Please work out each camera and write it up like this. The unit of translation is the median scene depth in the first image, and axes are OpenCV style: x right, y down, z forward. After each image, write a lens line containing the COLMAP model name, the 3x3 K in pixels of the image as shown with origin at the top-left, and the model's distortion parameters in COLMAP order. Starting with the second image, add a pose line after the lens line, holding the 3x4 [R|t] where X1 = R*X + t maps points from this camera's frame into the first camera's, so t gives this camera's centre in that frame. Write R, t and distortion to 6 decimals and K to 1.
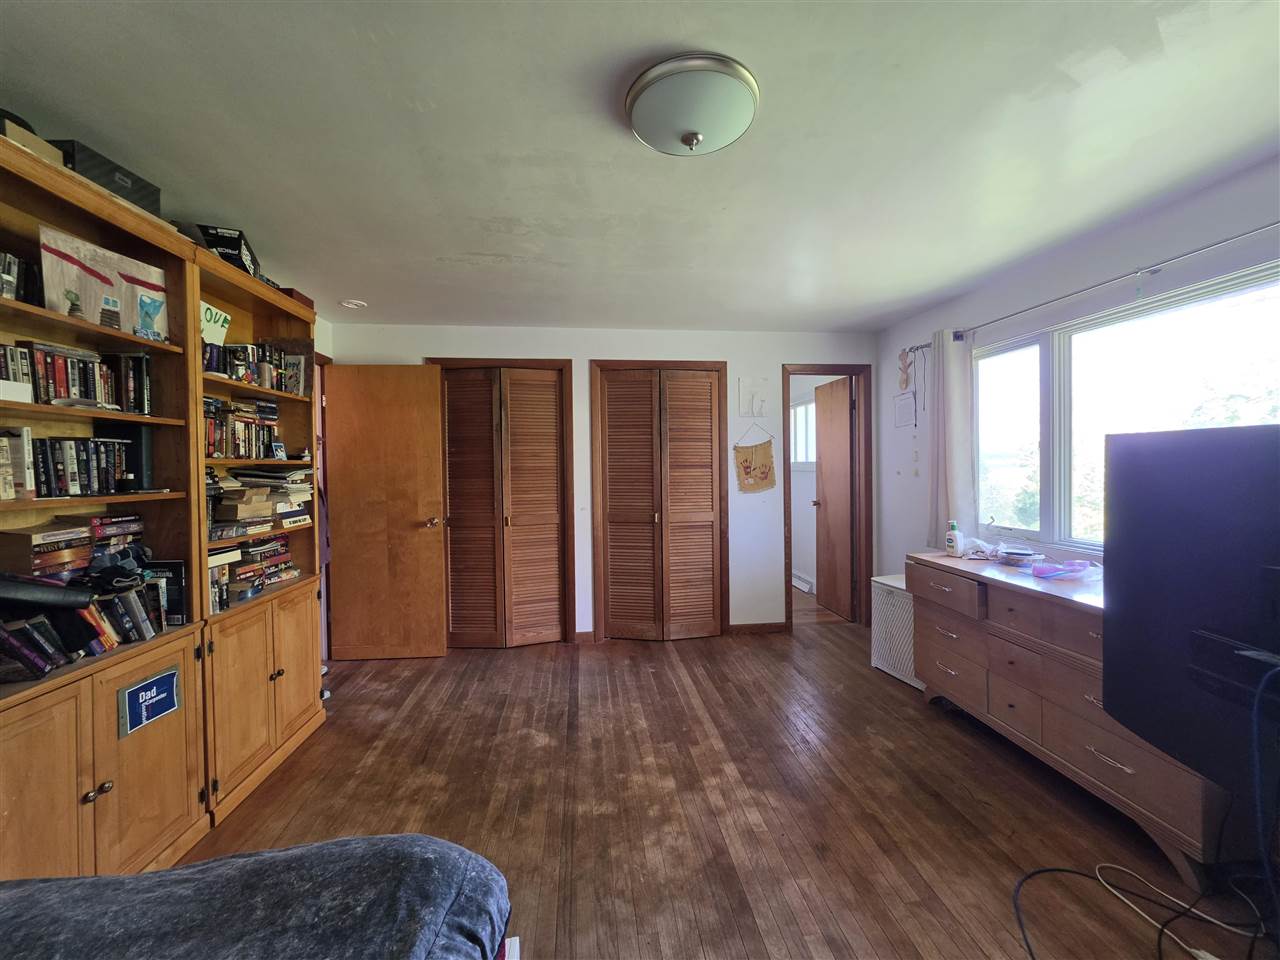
lens RADIAL K [[512.5, 0, 637.8], [0, 512.5, 476.5], [0, 0, 1]] dist [-0.001294, 0.000879]
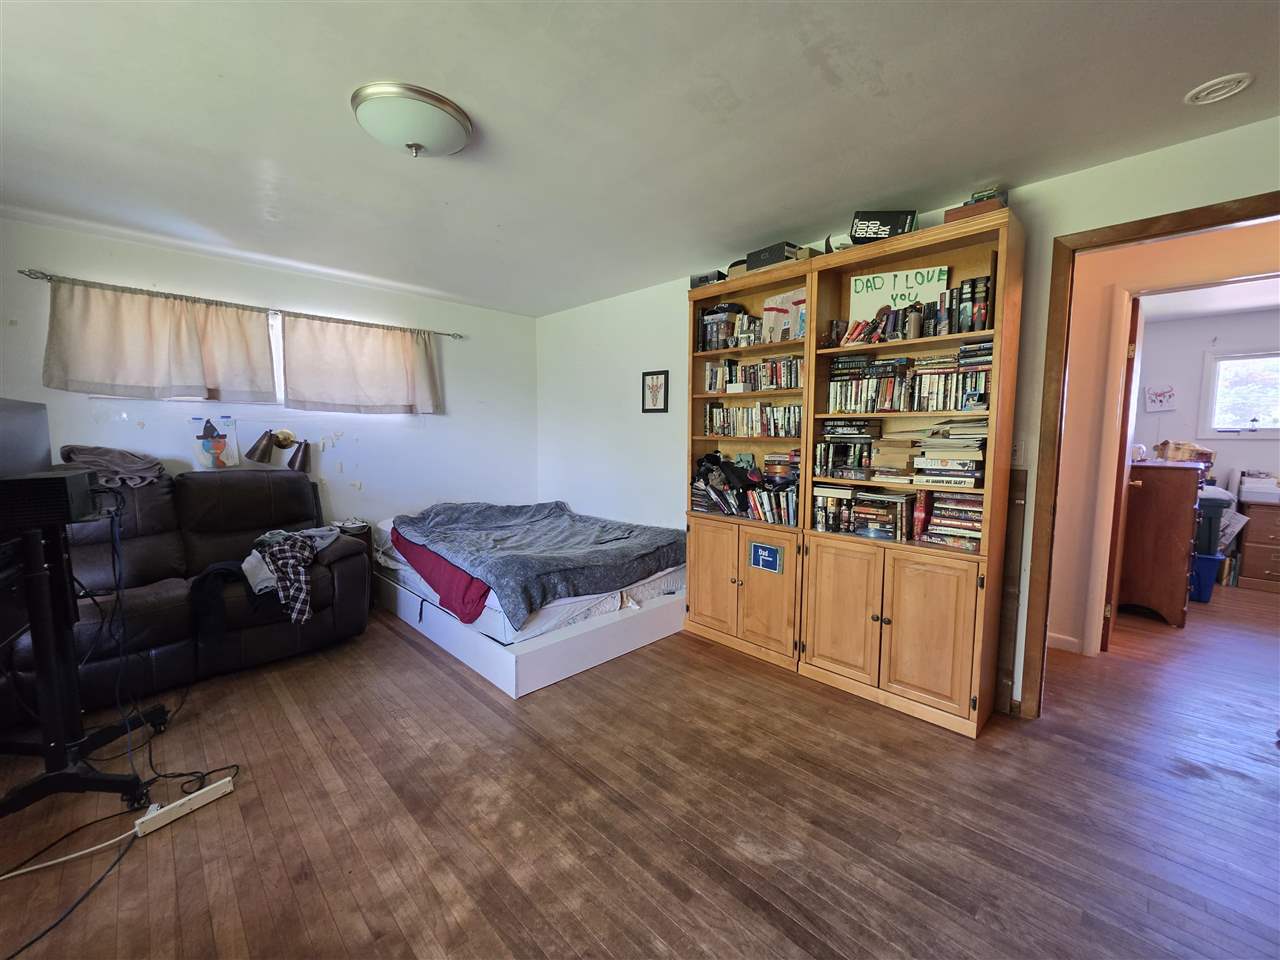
lens RADIAL K [[512.5, 0, 642.3], [0, 512.5, 476.2], [0, 0, 1]] dist [-0.001294, 0.000879]
pose [[-0.780102, 0.061811, -0.622591, 0.356565], [-0.009157, 0.993873, 0.110146, -0.017105], [0.625585, 0.091626, -0.774757, 1.709368]]
